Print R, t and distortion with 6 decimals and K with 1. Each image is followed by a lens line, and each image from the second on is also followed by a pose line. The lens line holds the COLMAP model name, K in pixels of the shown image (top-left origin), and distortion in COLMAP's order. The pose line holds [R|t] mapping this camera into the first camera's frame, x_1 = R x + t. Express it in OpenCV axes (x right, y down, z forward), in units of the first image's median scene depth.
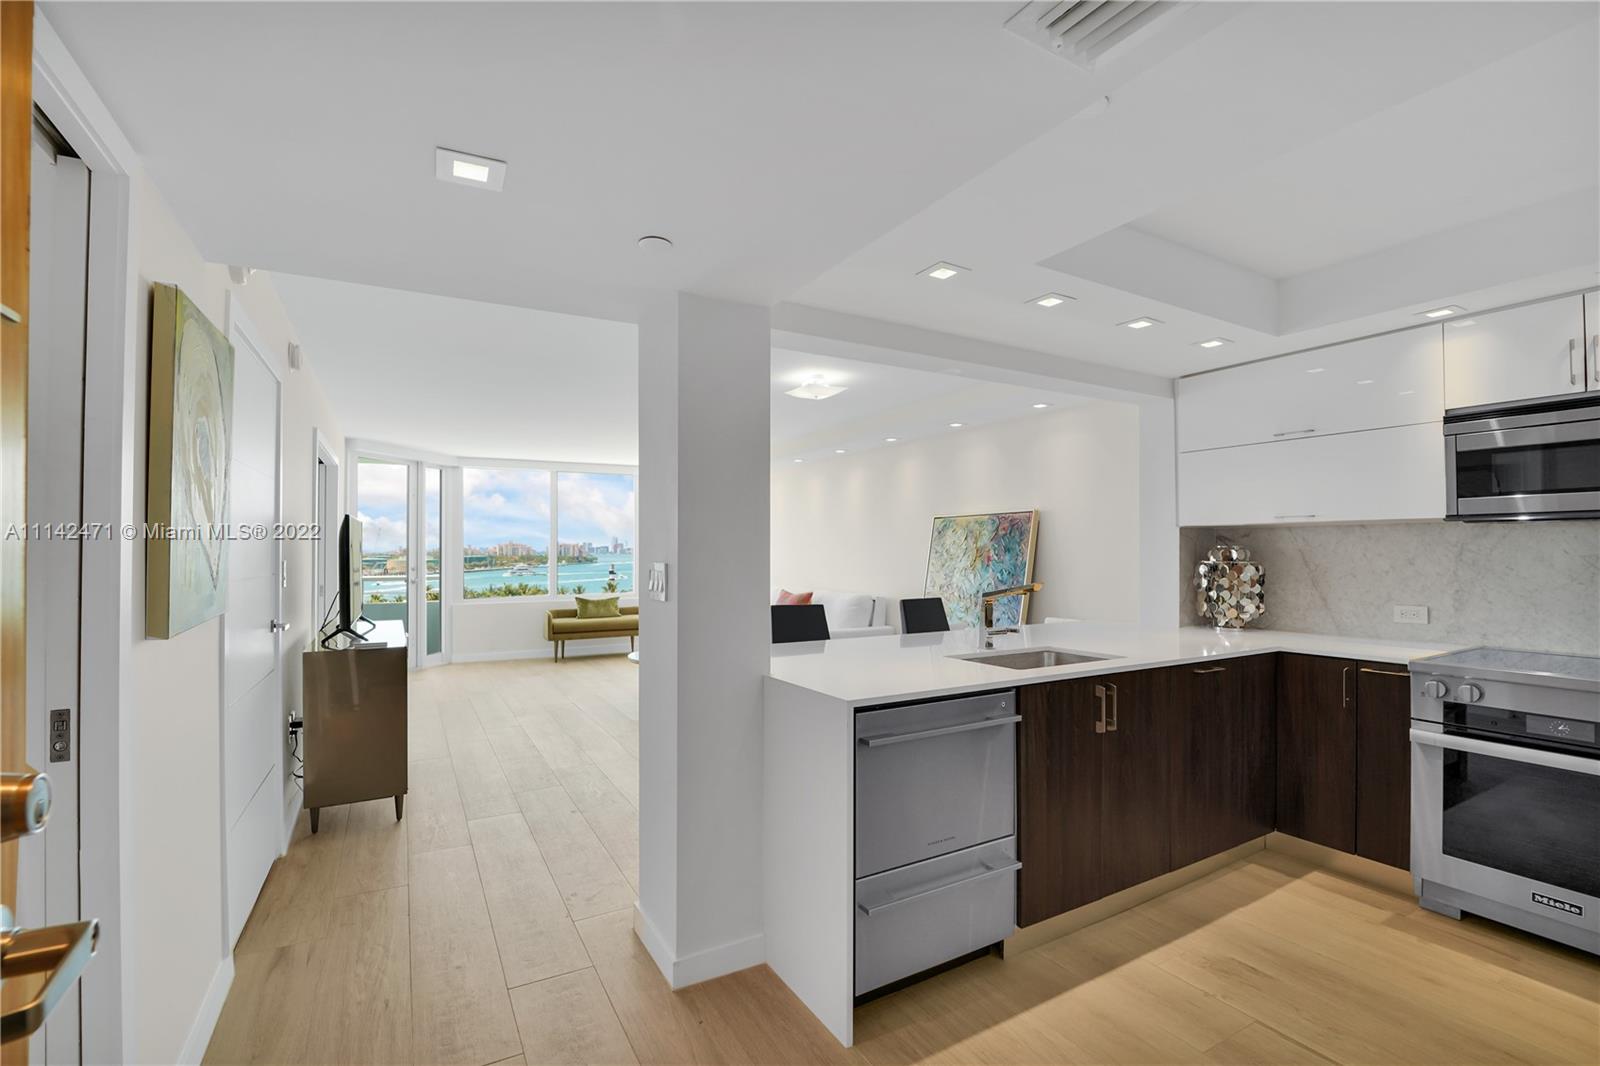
lens RADIAL K [[704.3, 0, 785.1], [0, 704.3, 542.3], [0, 0, 1]] dist [-0.017716, -0.000964]
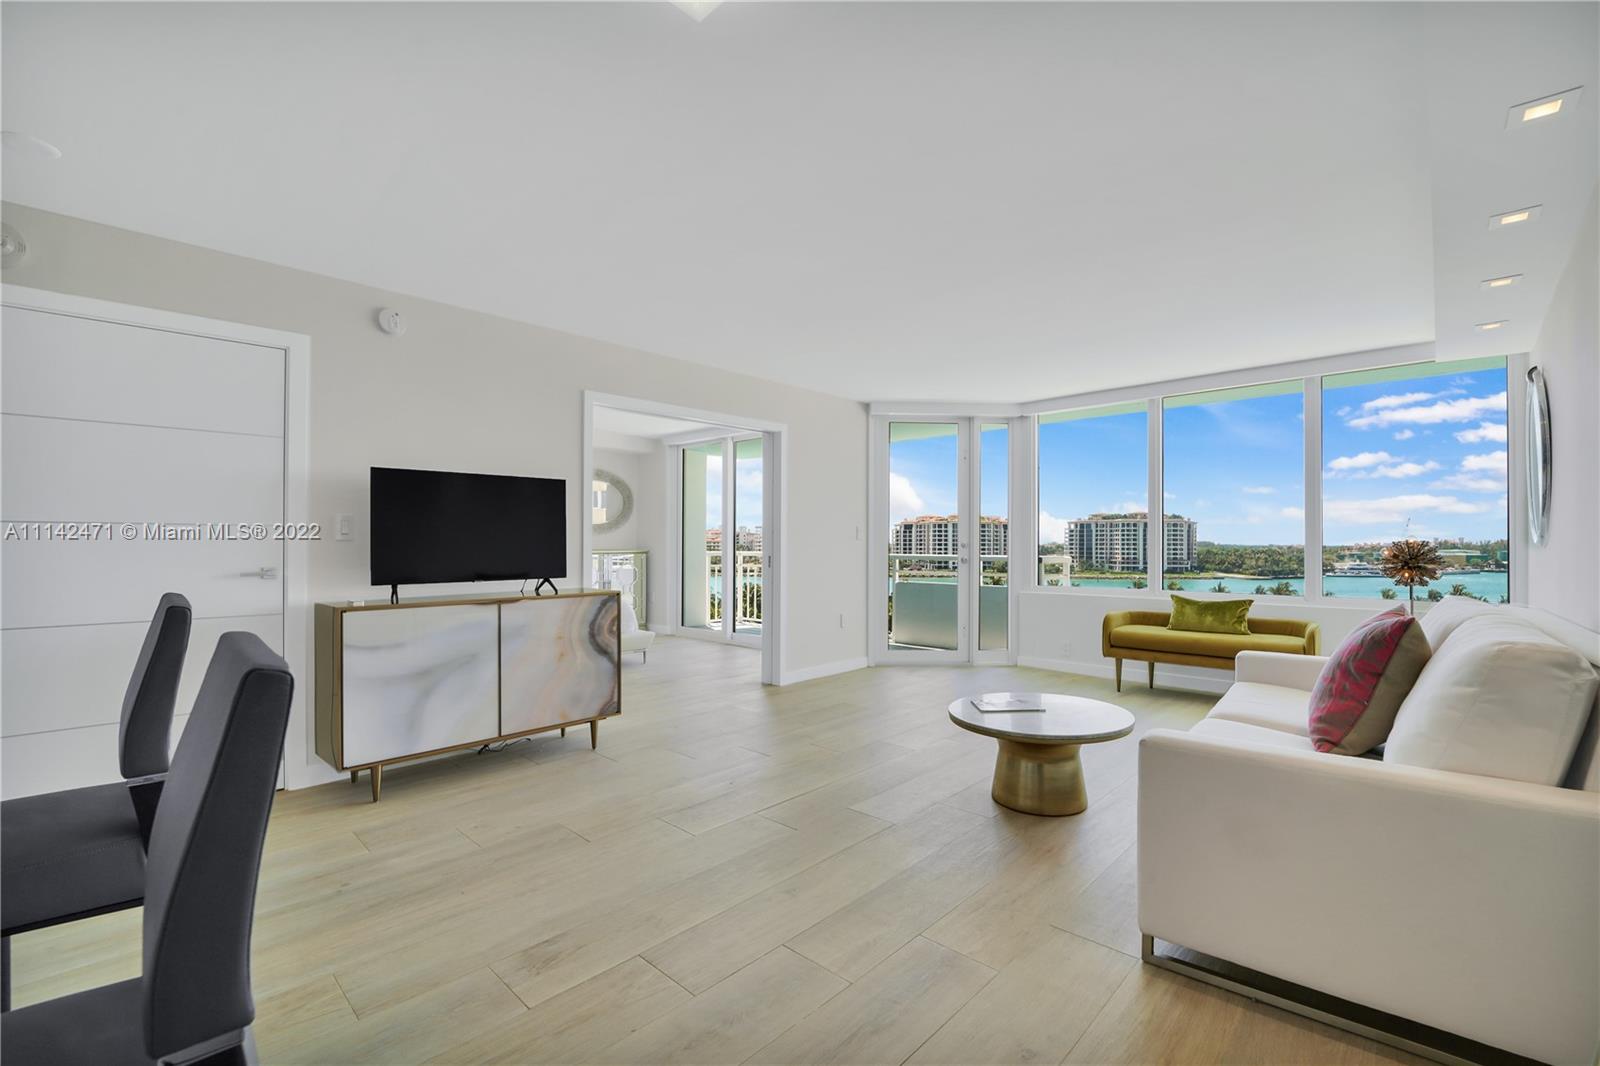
lens RADIAL K [[690.4, 0, 810.1], [0, 690.4, 546.2], [0, 0, 1]] dist [-0.019008, -0.000008]
pose [[0.321775, 0.004575, -0.946805, 0.402564], [0.010667, 0.999907, 0.008457, 0.057715], [0.946756, -0.012821, 0.321697, 1.109151]]
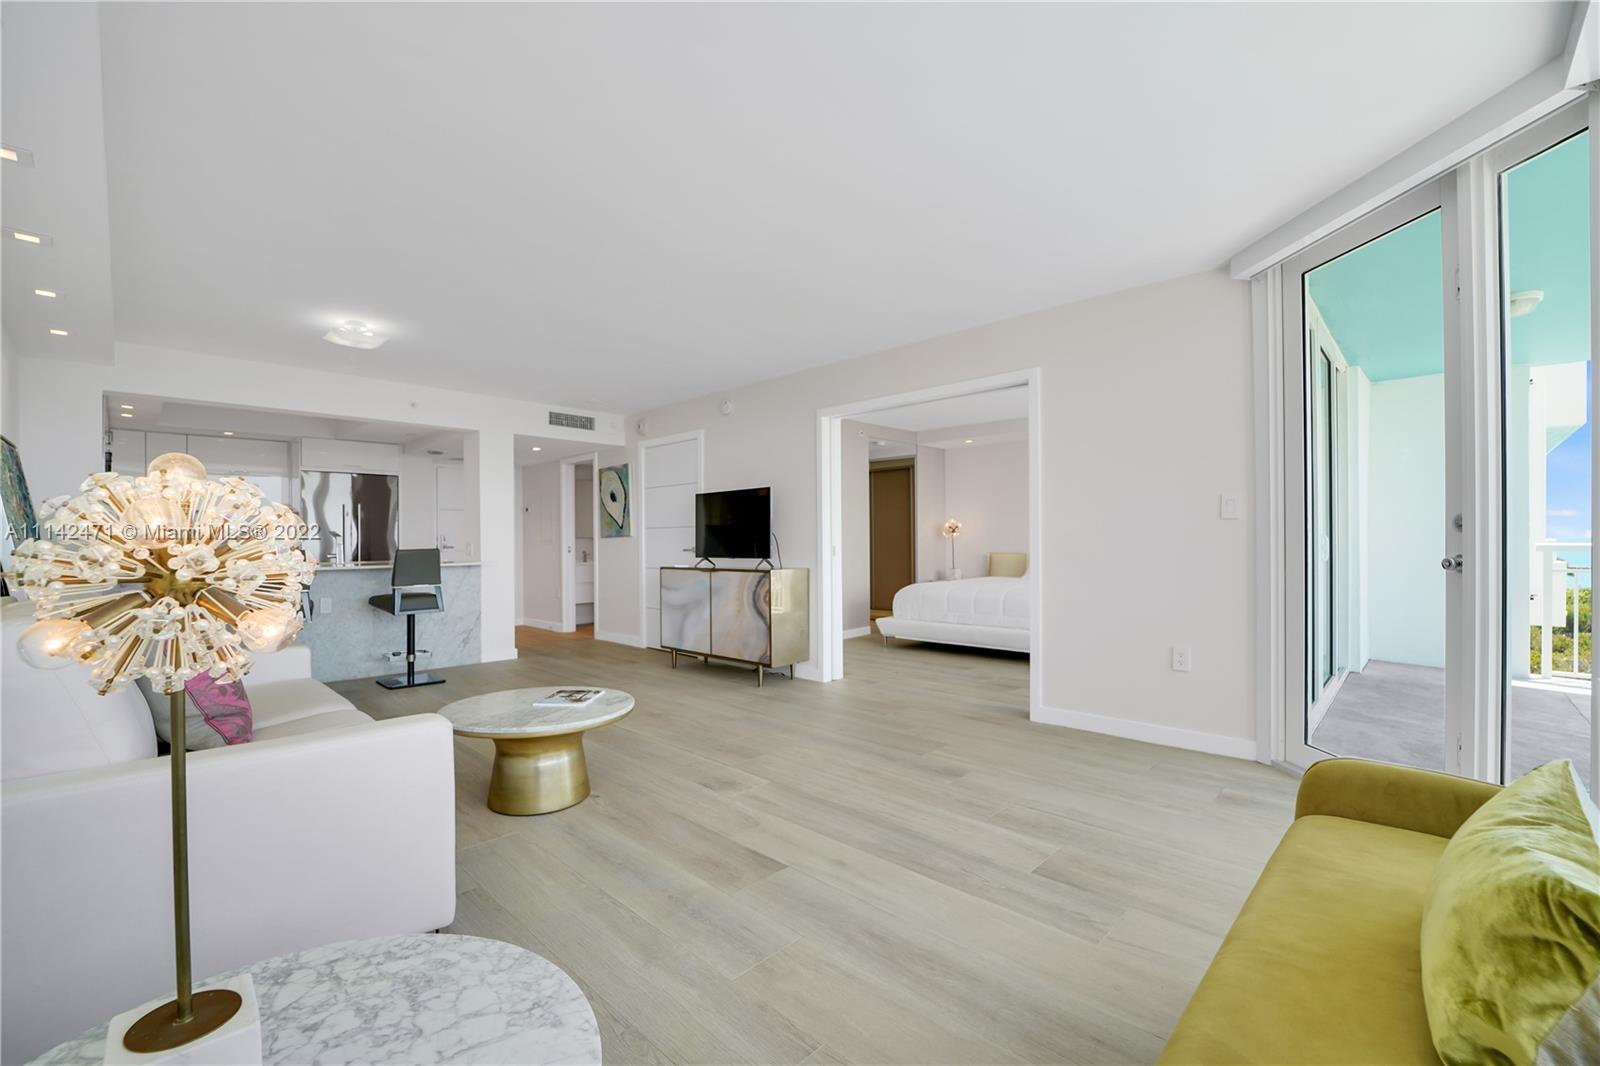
lens RADIAL K [[667.4, 0, 811.7], [0, 667.4, 544.2], [0, 0, 1]] dist [-0.013209, -0.005332]
pose [[-0.954431, 0.008688, -0.298306, -0.326433], [0.010614, 0.999932, -0.004837, 0.085241], [0.298244, -0.007782, -0.954458, 2.382303]]
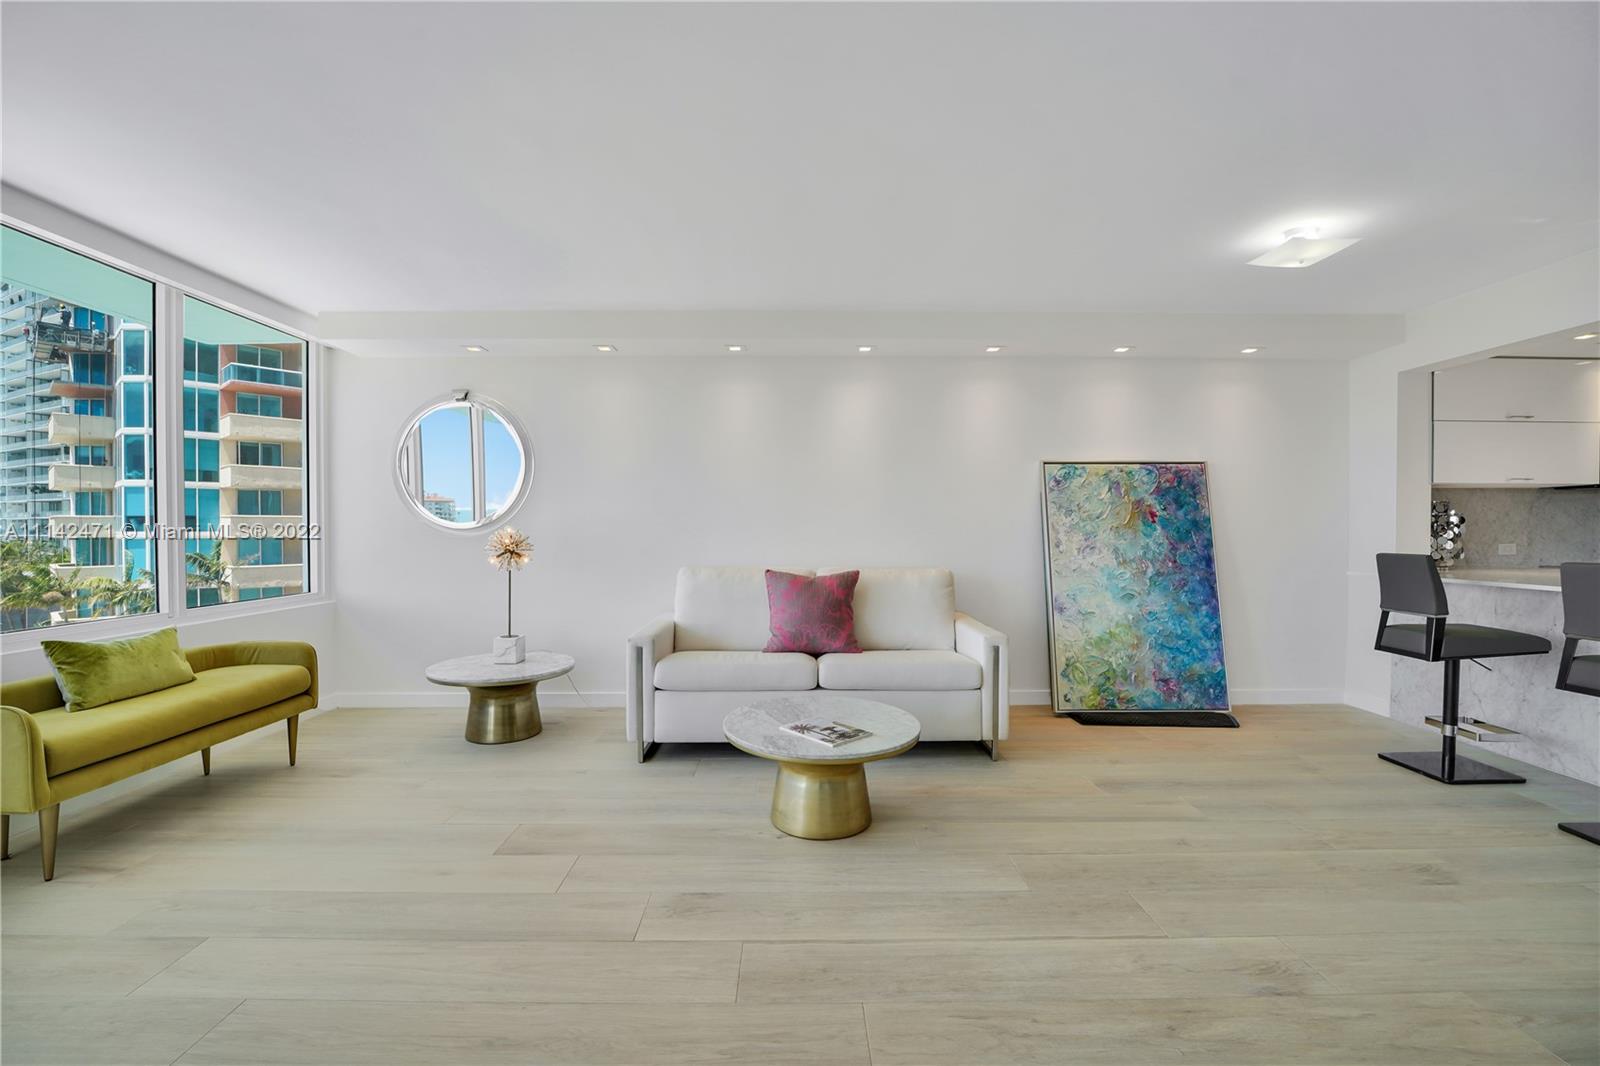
lens RADIAL K [[690.4, 0, 794.9], [0, 690.4, 544.0], [0, 0, 1]] dist [-0.019008, -0.000008]
pose [[0.482419, -0.018146, 0.875753, -0.883146], [-0.010698, 0.999589, 0.026605, 0.055454], [-0.875875, -0.022203, 0.482026, 1.286003]]
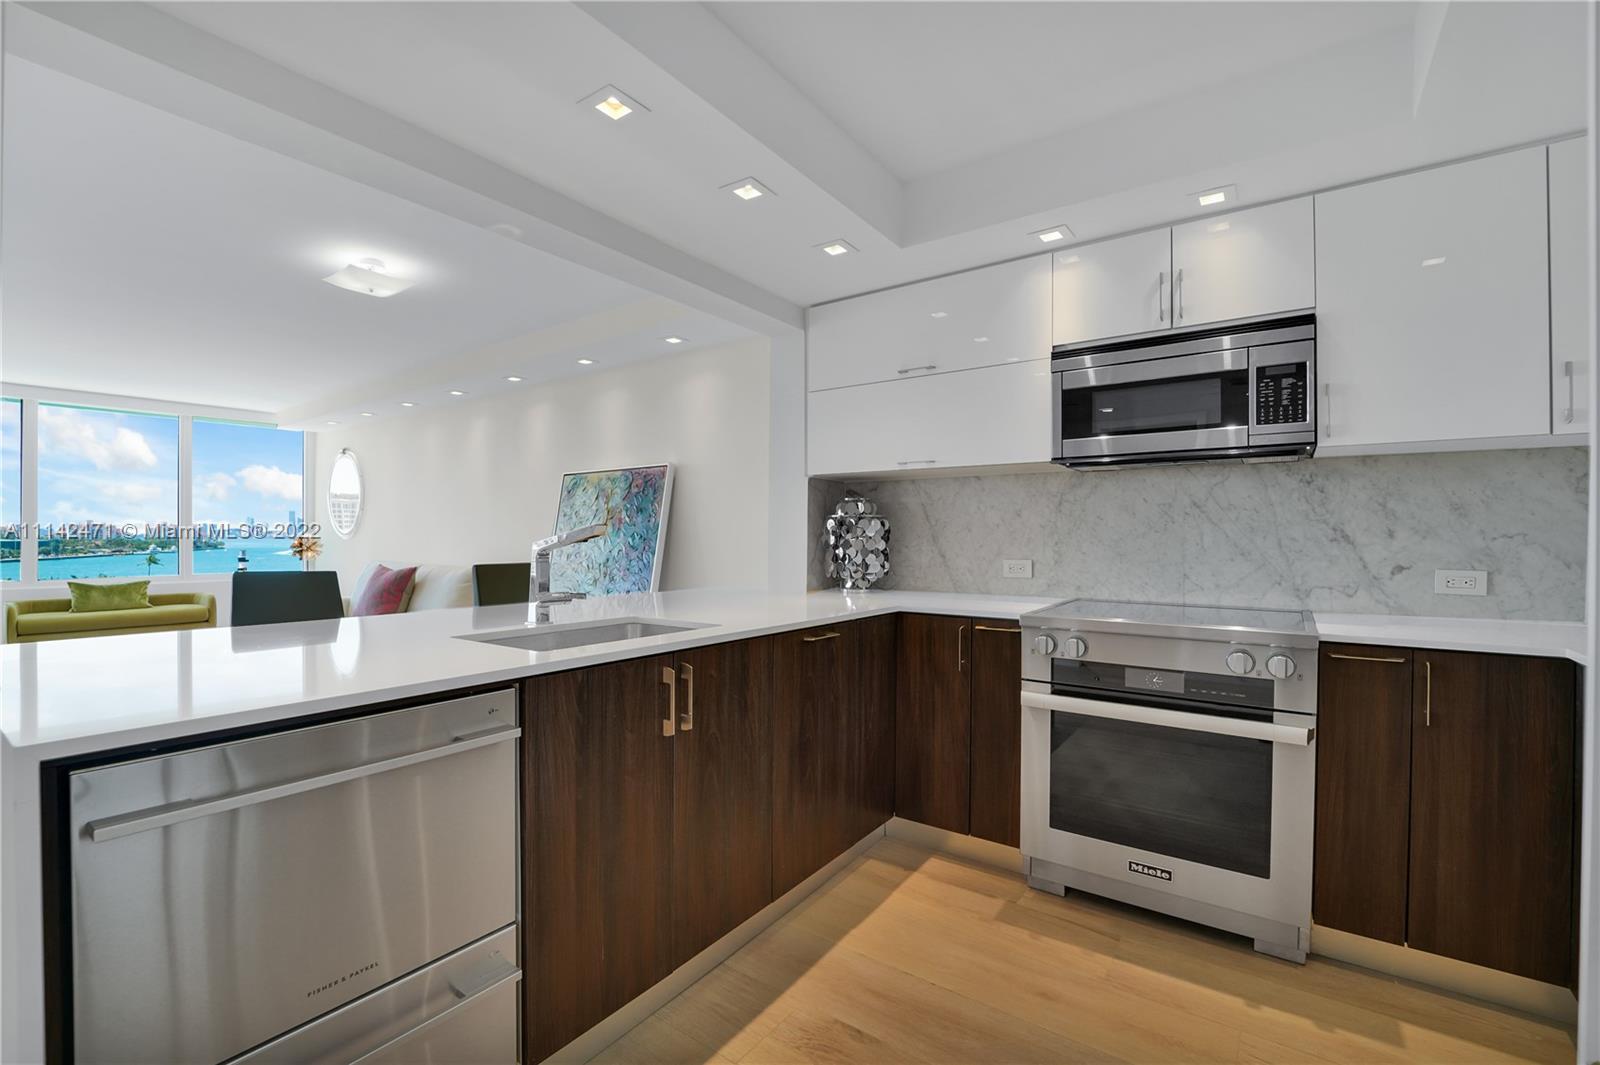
lens RADIAL K [[690.4, 0, 781.9], [0, 690.4, 538.9], [0, 0, 1]] dist [-0.019008, -0.000008]
pose [[0.911090, 0.002715, 0.412198, 0.162673], [-0.009487, 0.999852, 0.014384, 0.040803], [-0.412098, -0.017016, 0.910981, 0.205097]]
